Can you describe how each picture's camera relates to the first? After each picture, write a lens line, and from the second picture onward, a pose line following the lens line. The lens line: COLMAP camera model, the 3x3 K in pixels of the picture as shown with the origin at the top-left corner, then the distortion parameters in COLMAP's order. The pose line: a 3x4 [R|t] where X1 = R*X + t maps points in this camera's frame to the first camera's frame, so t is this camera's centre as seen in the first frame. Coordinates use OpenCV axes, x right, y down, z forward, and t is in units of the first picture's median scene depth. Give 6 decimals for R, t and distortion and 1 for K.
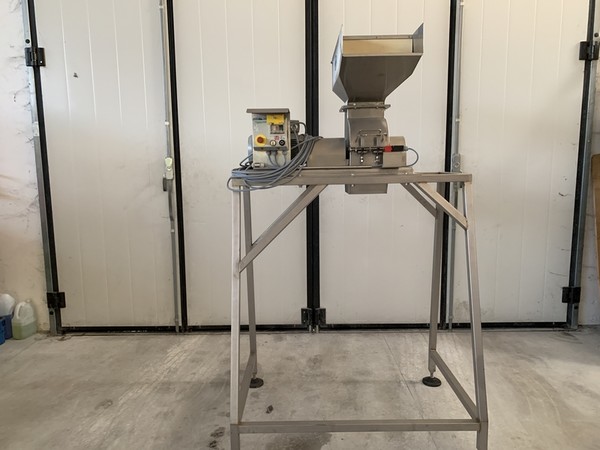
lens RADIAL K [[452.6, 0, 296.4], [0, 452.6, 225.6], [0, 0, 1]] dist [0.002798, -0.003687]
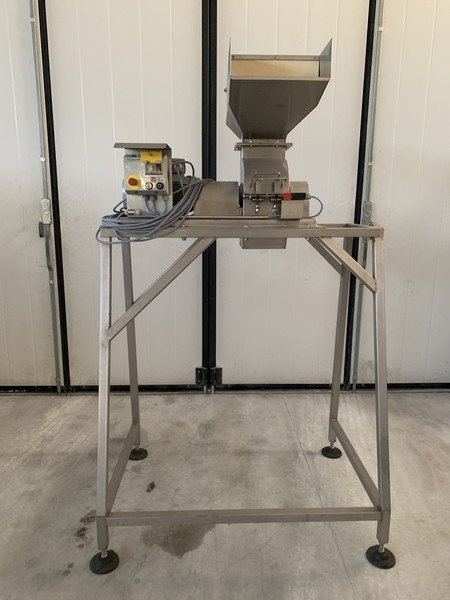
lens RADIAL K [[452.6, 0, 225.0], [0, 452.6, 300.0], [0, 0, 1]] dist [0.002798, -0.003687]
pose [[0.999059, 0.013940, 0.041060, 0.042352], [-0.016758, 0.997469, 0.069096, -0.026053], [-0.039993, -0.069719, 0.996765, 0.117852]]
